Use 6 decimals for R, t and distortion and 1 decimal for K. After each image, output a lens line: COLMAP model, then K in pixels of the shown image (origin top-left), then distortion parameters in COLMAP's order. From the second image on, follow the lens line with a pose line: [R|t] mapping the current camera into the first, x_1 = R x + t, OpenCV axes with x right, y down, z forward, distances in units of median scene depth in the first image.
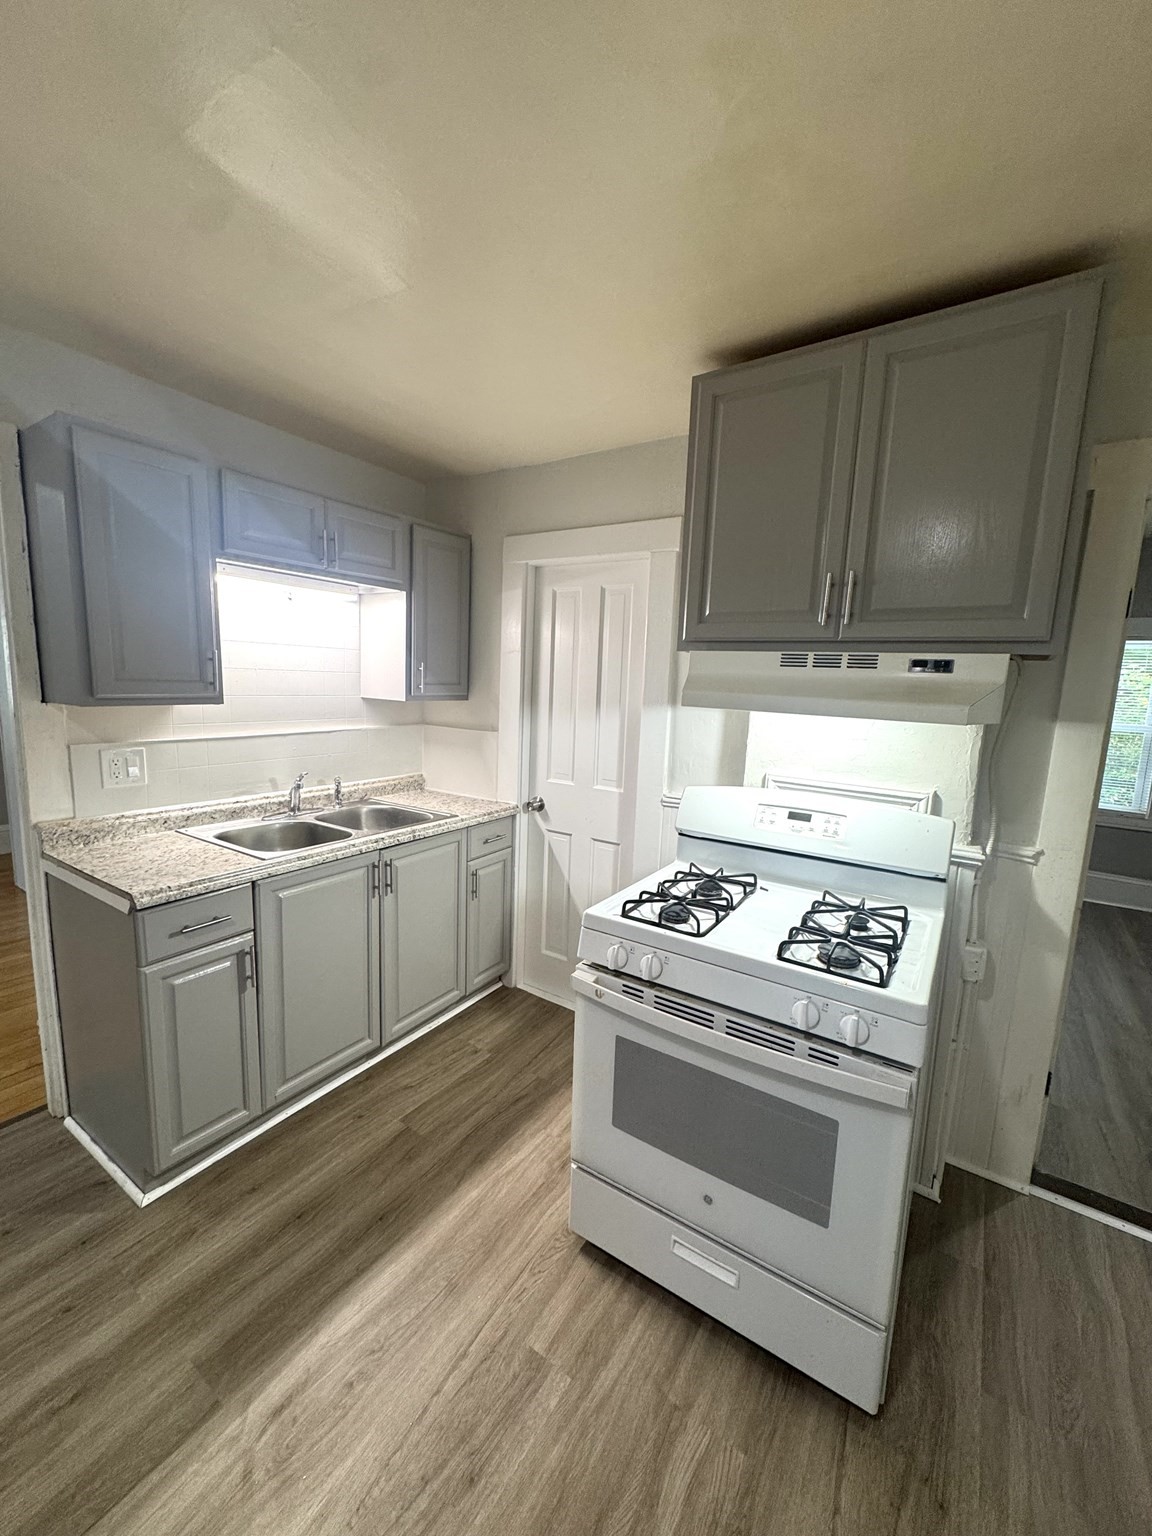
lens RADIAL K [[612.6, 0, 576.0], [0, 612.6, 768.0], [0, 0, 1]] dist [-0.001609, -0.000439]
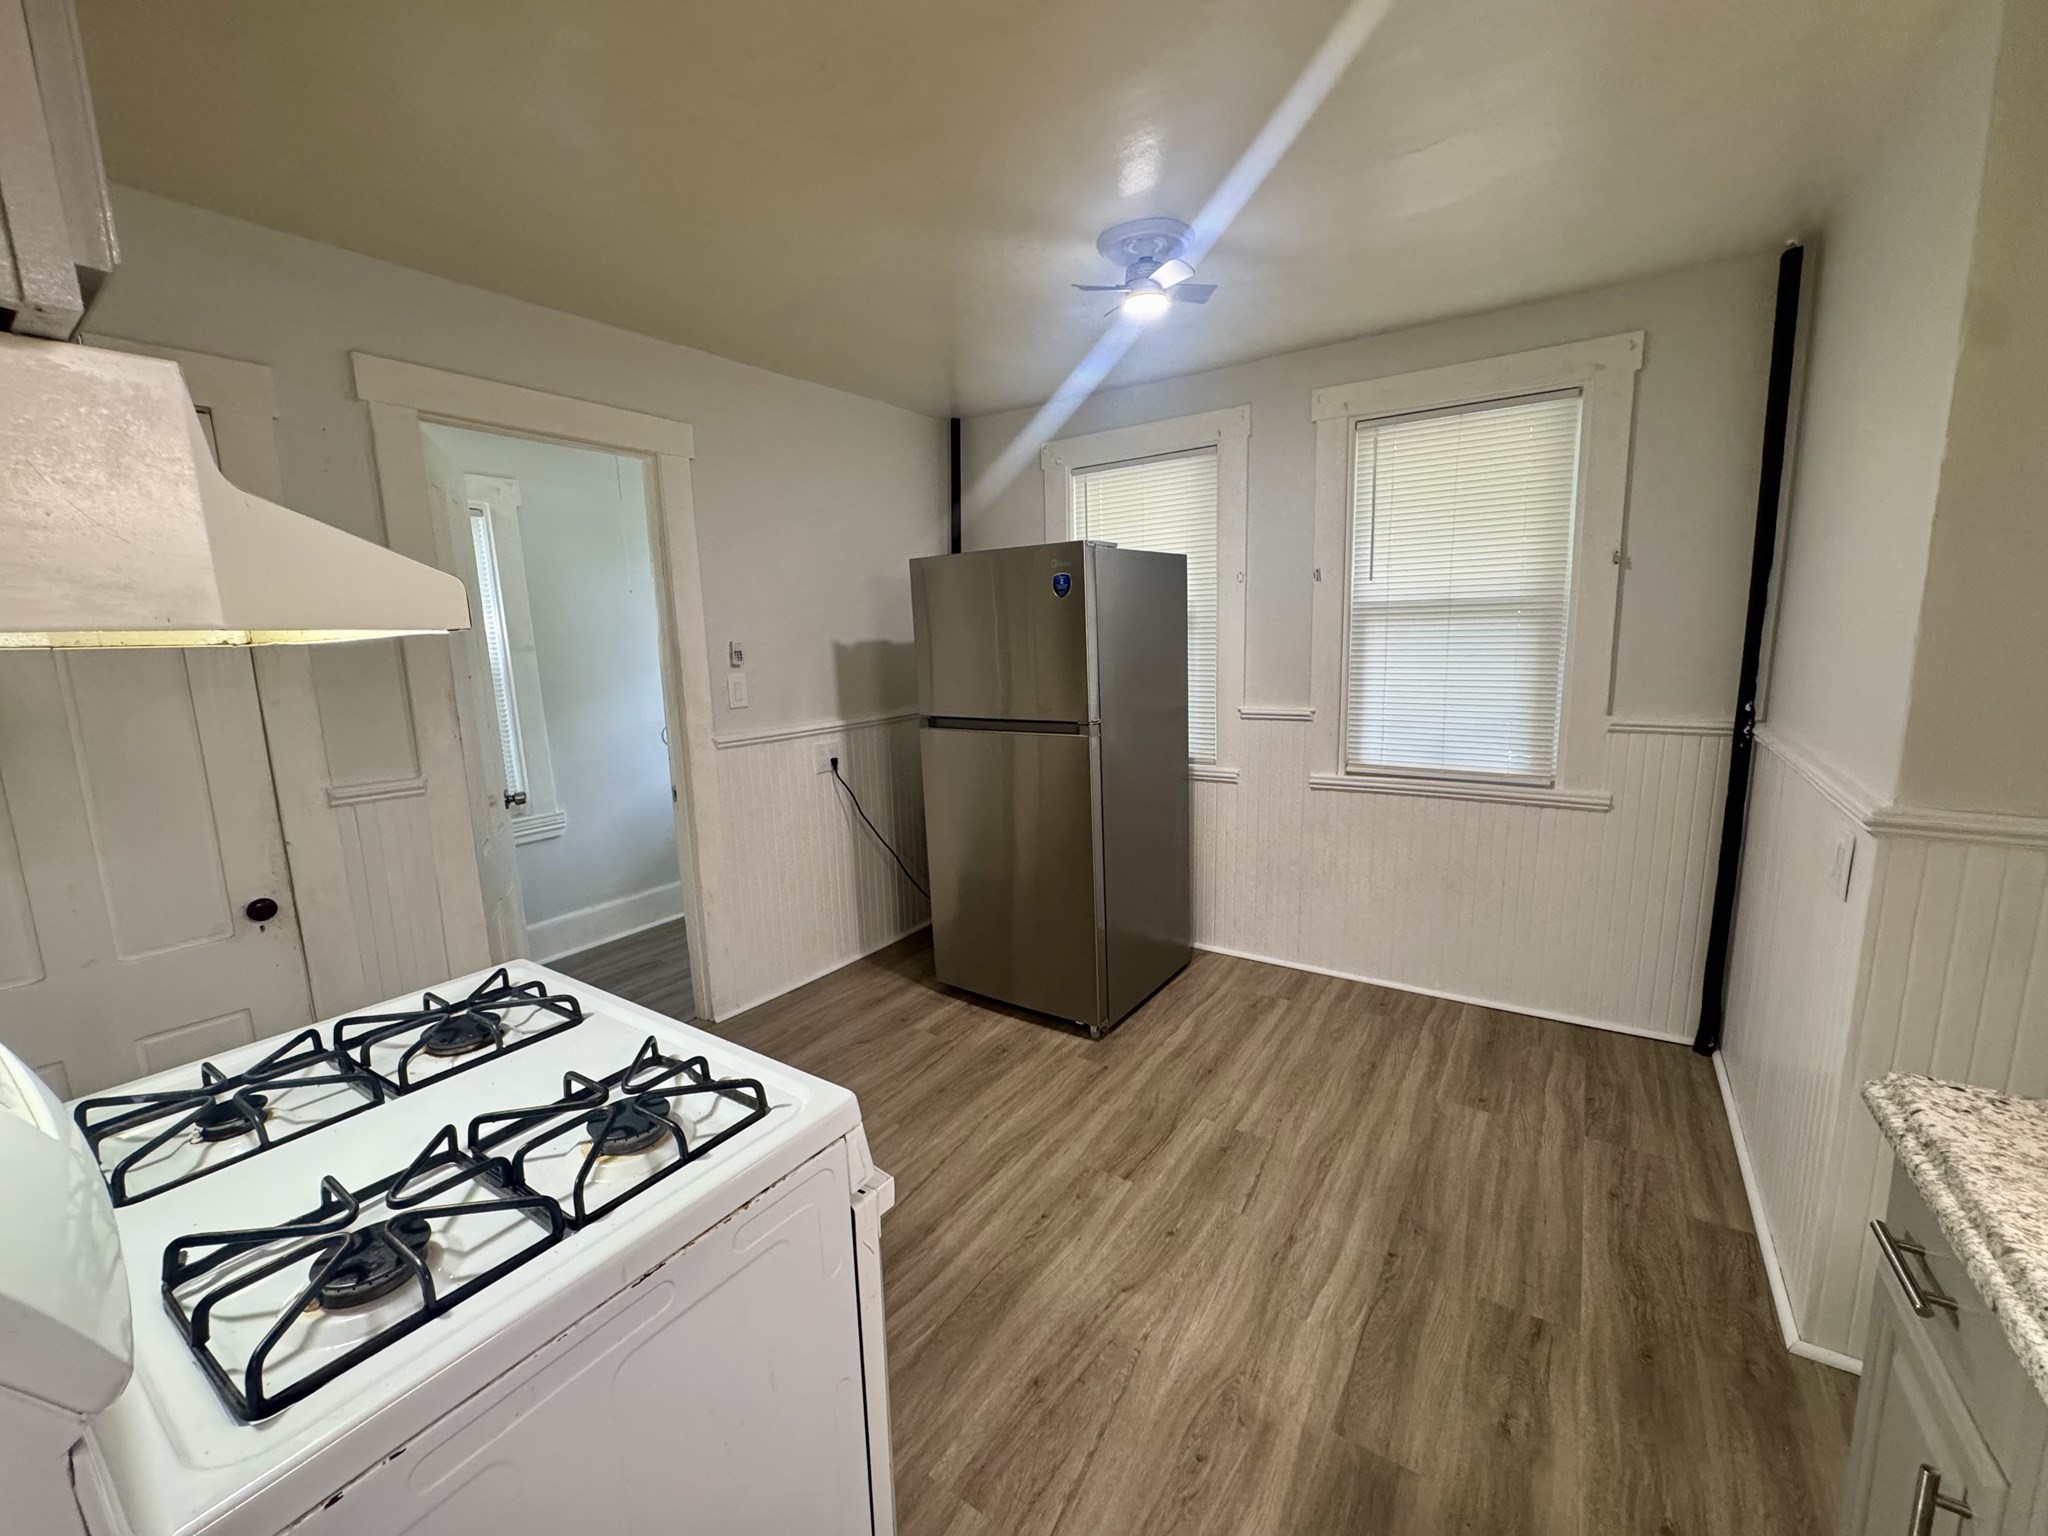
lens RADIAL K [[816.8, 0, 1024.0], [0, 816.8, 768.0], [0, 0, 1]] dist [-0.001609, -0.000439]
pose [[-0.999937, -0.011178, -0.001117, -0.091267], [-0.010987, 0.952376, 0.304727, -0.150245], [-0.002342, 0.304720, -0.952439, 1.312780]]
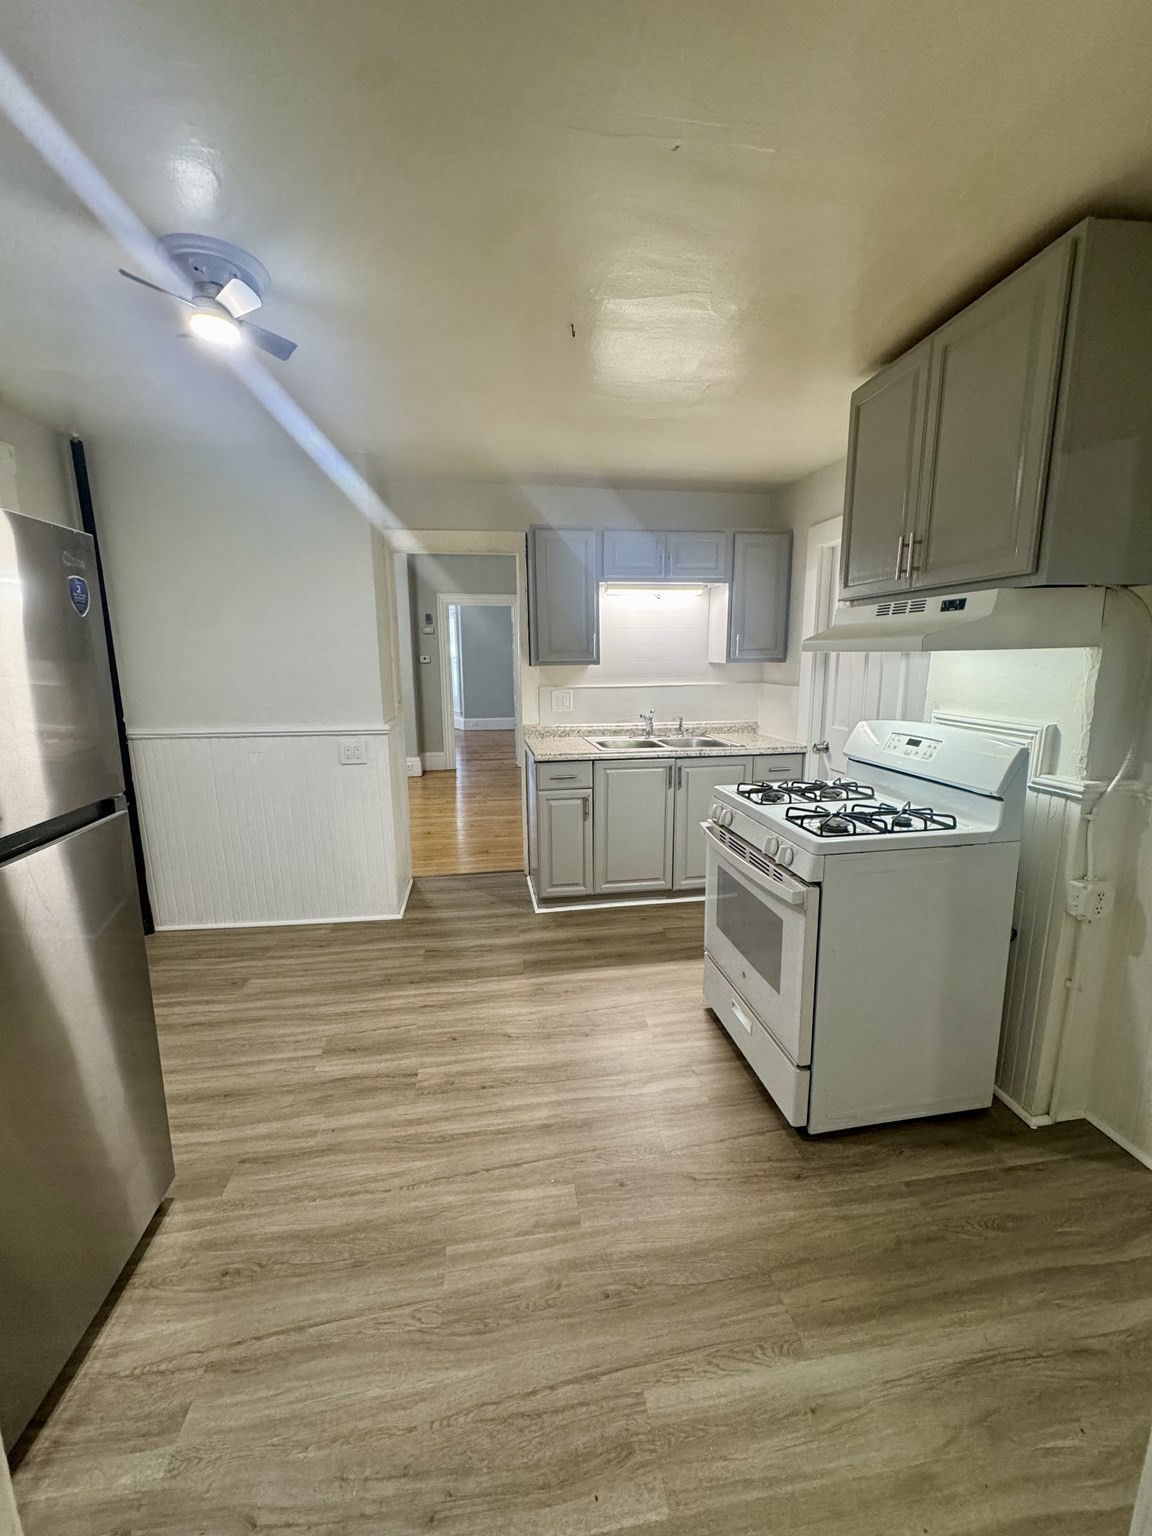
lens RADIAL K [[612.6, 0, 576.0], [0, 612.6, 768.0], [0, 0, 1]] dist [-0.001609, -0.000439]
pose [[0.673193, 0.090789, -0.733873, 0.811048], [-0.070653, 0.995791, 0.058380, 0.107226], [0.736084, 0.012549, 0.676774, -0.279308]]
